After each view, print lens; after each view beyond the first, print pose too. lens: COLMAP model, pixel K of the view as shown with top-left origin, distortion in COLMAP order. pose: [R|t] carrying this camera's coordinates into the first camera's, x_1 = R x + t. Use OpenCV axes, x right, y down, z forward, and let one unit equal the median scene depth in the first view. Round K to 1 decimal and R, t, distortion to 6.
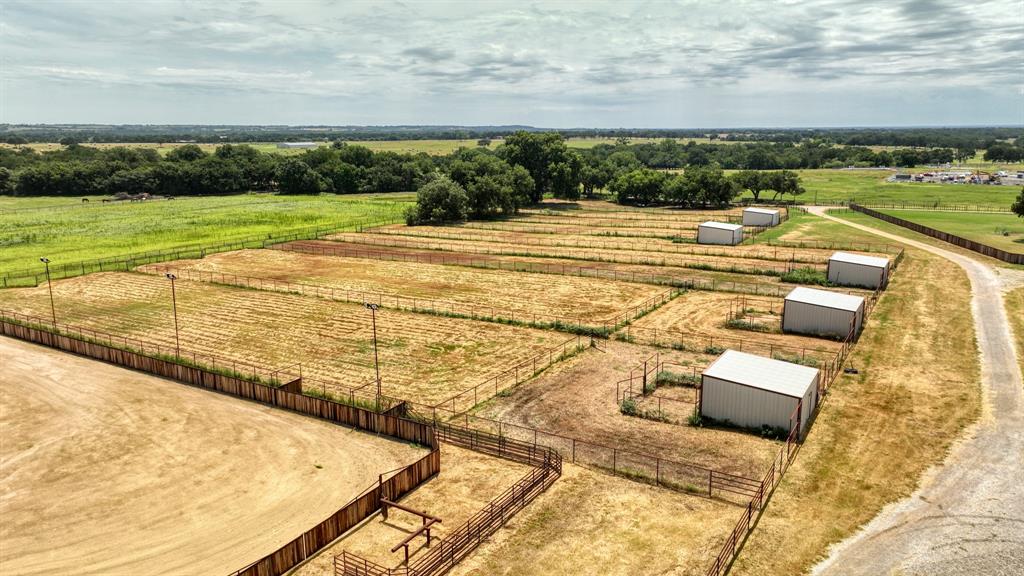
lens RADIAL K [[720.3, 0, 513.4], [0, 720.3, 289.0], [0, 0, 1]] dist [-0.001683, 0.013997]
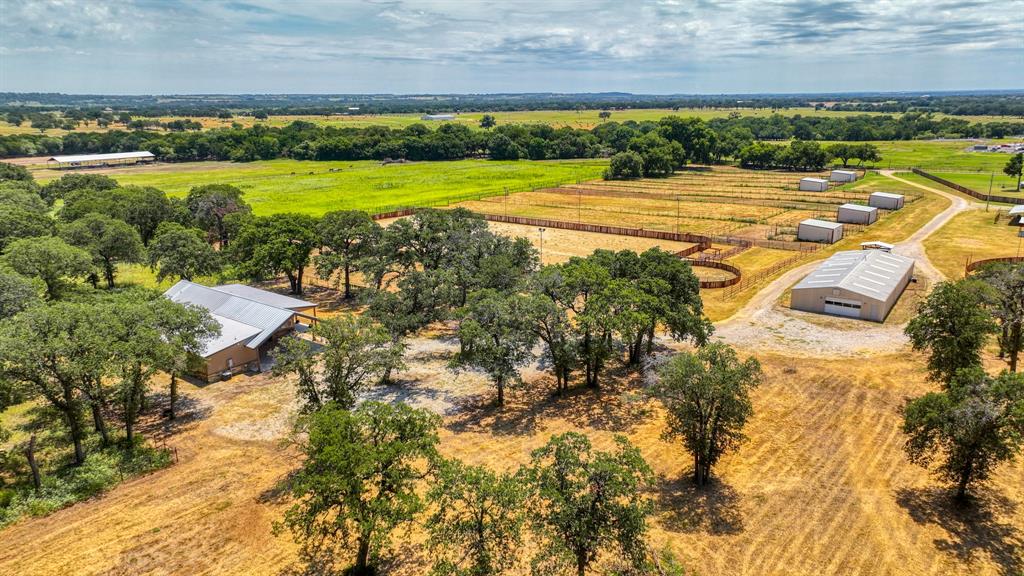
lens RADIAL K [[720.3, 0, 514.7], [0, 720.3, 289.9], [0, 0, 1]] dist [-0.001683, 0.013997]
pose [[0.992249, 0.026915, -0.121315, -0.138716], [-0.021374, 0.998678, 0.046747, 0.075360], [0.122413, -0.043792, 0.991513, -0.546294]]
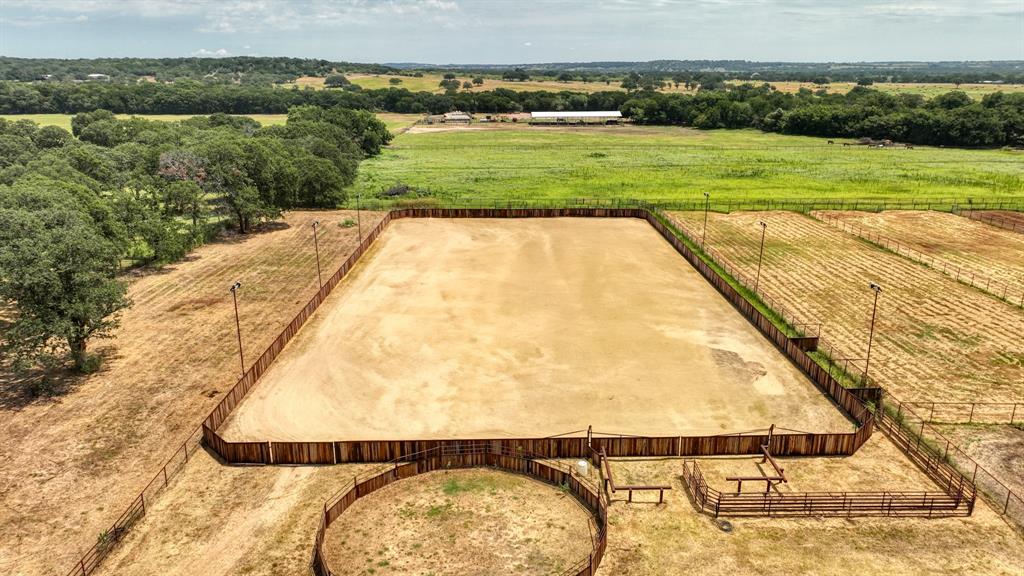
lens RADIAL K [[720.3, 0, 511.8], [0, 720.3, 286.7], [0, 0, 1]] dist [-0.001683, 0.013997]
pose [[0.535936, 0.245921, -0.807648, 0.101108], [-0.181398, 0.967835, 0.174326, -0.017953], [0.824541, 0.053078, 0.563307, 0.000300]]
